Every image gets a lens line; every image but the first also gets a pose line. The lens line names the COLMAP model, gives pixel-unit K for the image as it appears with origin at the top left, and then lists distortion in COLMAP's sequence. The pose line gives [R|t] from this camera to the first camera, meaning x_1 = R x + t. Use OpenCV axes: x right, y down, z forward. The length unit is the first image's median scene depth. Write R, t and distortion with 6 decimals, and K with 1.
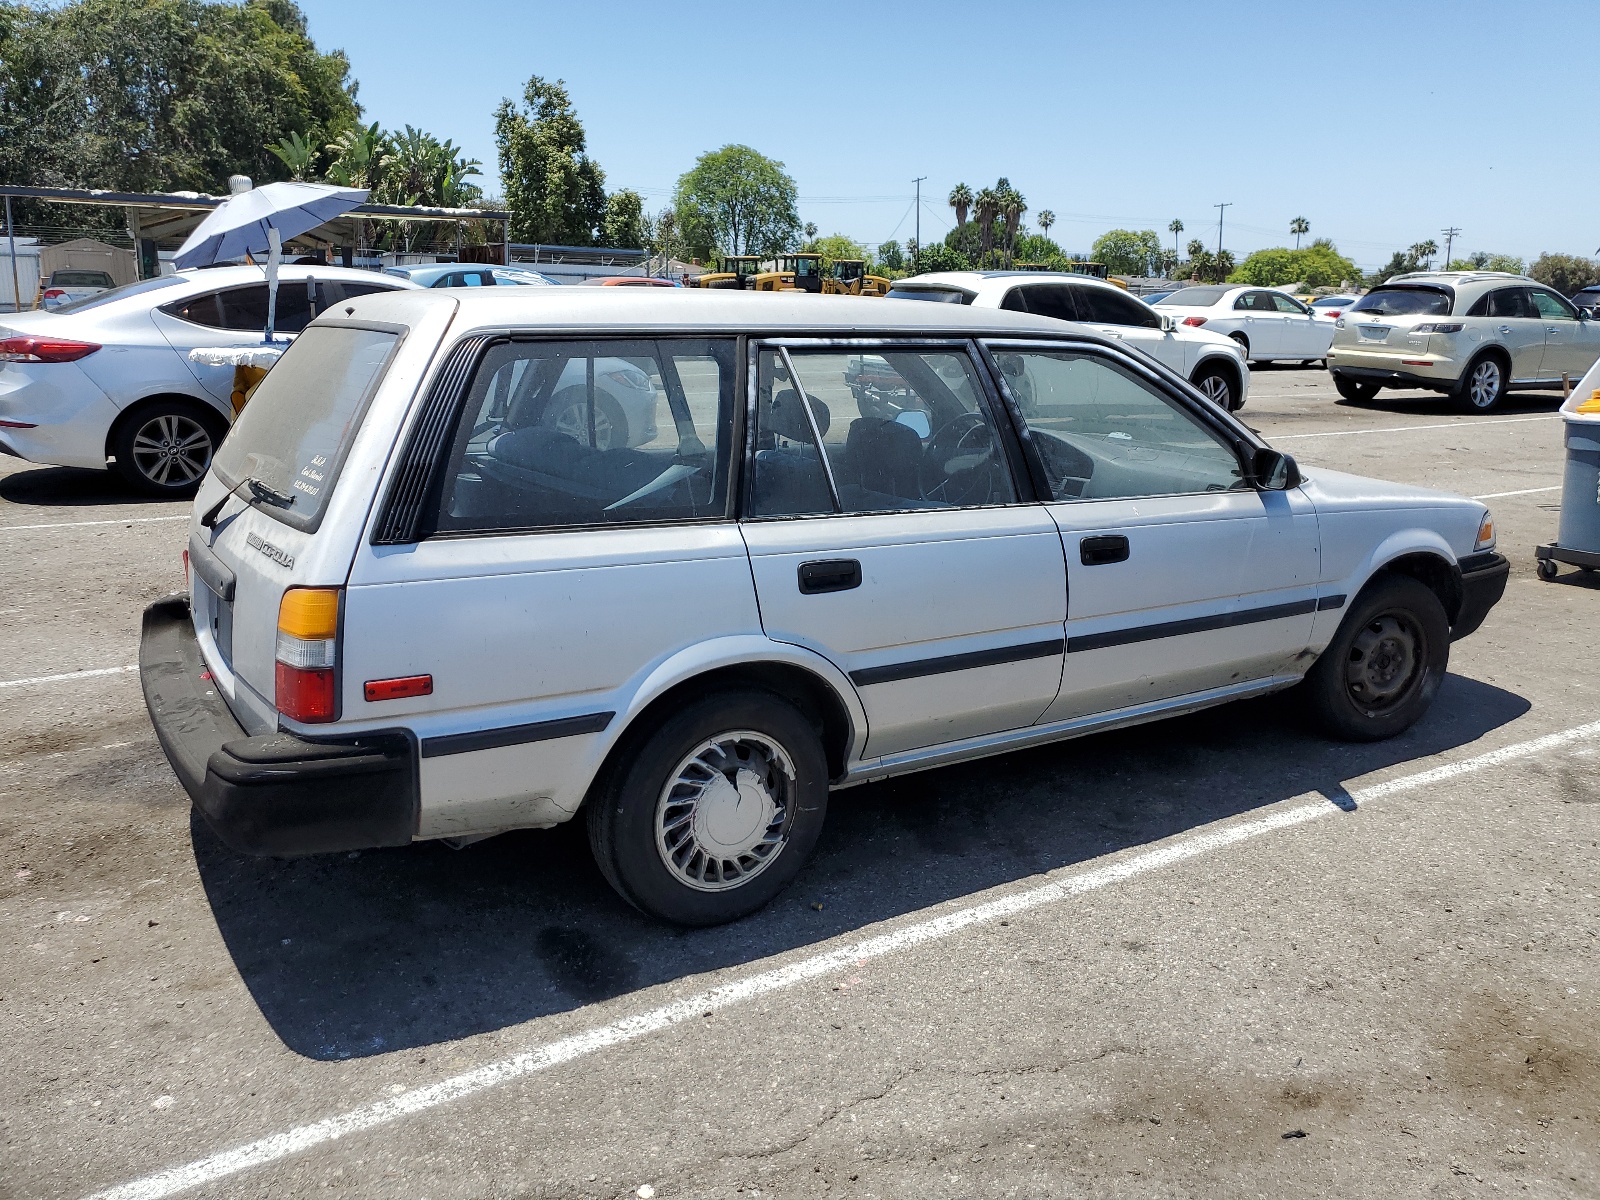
lens RADIAL K [[1257.9, 0, 800.0], [0, 1257.9, 600.0], [0, 0, 1]] dist [-0.006216, -0.002912]
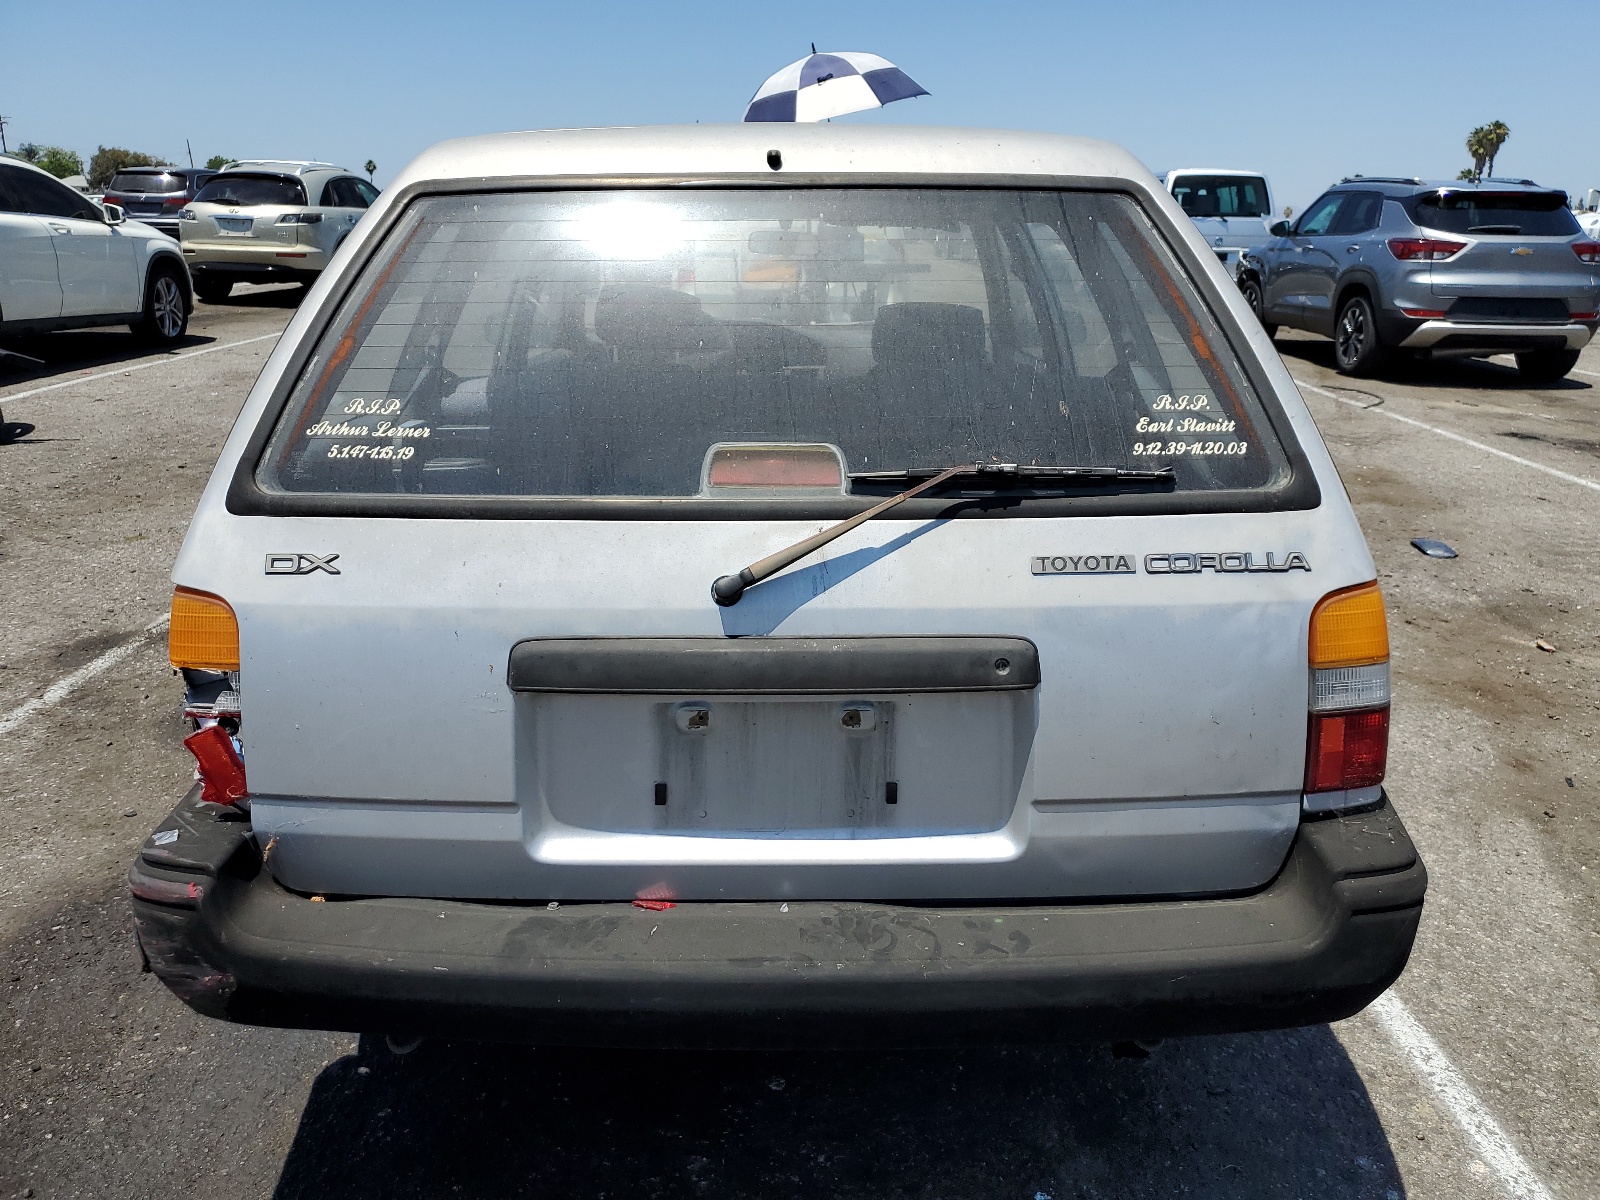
lens RADIAL K [[1262.5, 0, 800.0], [0, 1262.5, 600.0], [0, 0, 1]] dist [-0.000055, -0.000944]
pose [[0.520272, -0.258032, 0.814086, -0.174791], [0.196117, 0.963885, 0.180176, -0.028750], [-0.831177, 0.065916, 0.552087, 0.142704]]
